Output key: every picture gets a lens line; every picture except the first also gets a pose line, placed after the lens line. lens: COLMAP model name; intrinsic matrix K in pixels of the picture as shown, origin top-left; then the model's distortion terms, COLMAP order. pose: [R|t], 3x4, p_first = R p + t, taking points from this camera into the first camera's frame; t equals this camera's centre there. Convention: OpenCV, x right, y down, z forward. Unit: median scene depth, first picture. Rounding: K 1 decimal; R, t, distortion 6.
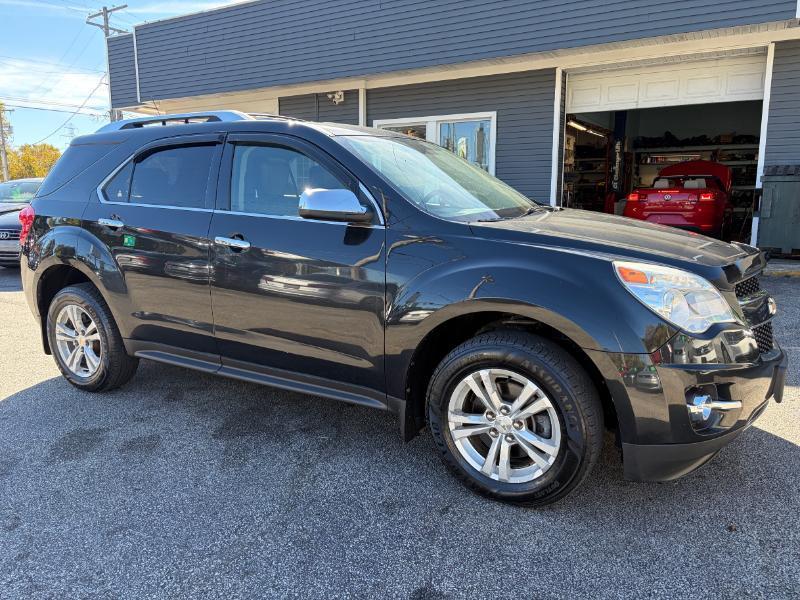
lens RADIAL K [[601.6, 0, 400.0], [0, 601.6, 300.0], [0, 0, 1]] dist [0.048709, -0.049340]
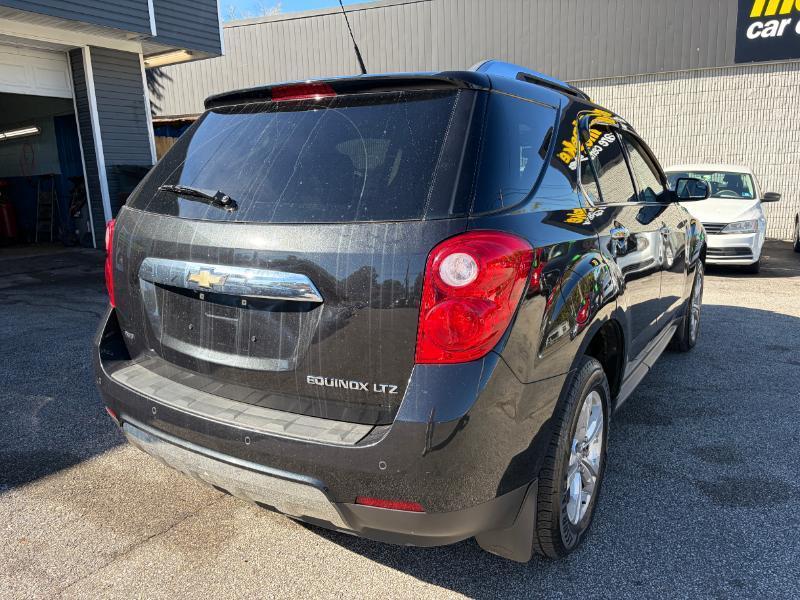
lens RADIAL K [[601.6, 0, 400.0], [0, 601.6, 300.0], [0, 0, 1]] dist [0.048709, -0.049340]
pose [[0.029431, -0.194017, 0.980557, -1.308255], [0.198083, 0.962659, 0.184530, -0.257391], [-0.979743, 0.188800, 0.066764, 1.369156]]
